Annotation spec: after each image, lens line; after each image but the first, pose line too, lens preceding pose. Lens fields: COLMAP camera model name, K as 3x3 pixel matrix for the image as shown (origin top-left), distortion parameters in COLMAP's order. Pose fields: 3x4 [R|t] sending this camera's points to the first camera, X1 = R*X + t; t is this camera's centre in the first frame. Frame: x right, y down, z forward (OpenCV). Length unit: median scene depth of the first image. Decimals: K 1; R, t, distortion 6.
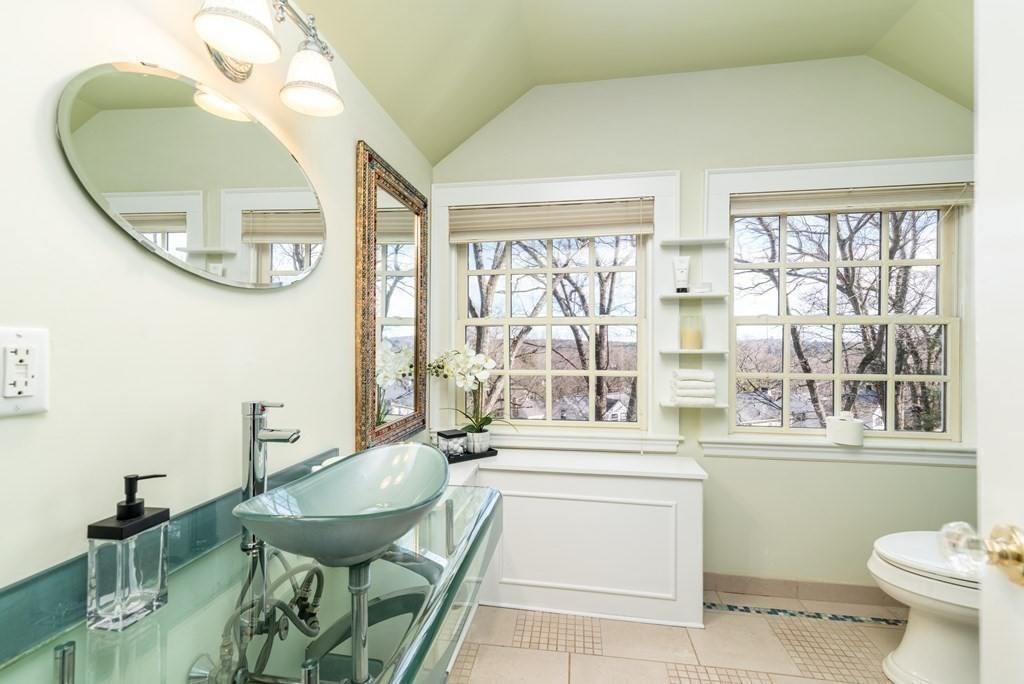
lens RADIAL K [[459.7, 0, 511.9], [0, 459.7, 343.7], [0, 0, 1]] dist [0.016073, 0.000367]
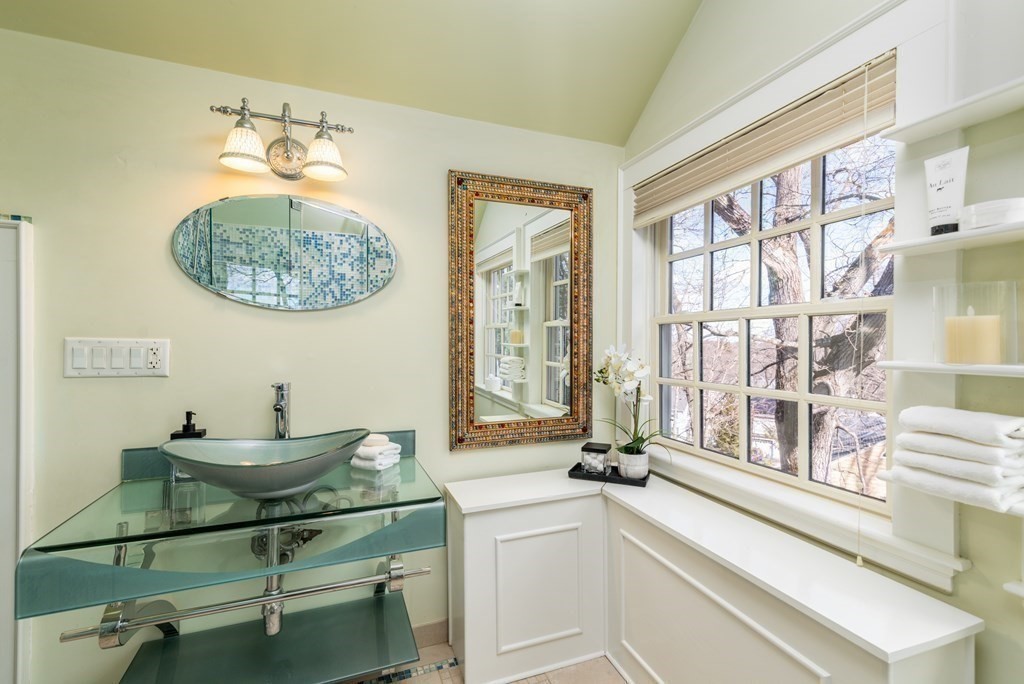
lens RADIAL K [[459.7, 0, 511.9], [0, 459.7, 343.7], [0, 0, 1]] dist [0.016073, 0.000367]
pose [[0.497071, 0.002455, -0.867707, 0.592201], [-0.001415, 0.999997, 0.002019, -0.005887], [0.867709, 0.000224, 0.497073, 0.442437]]
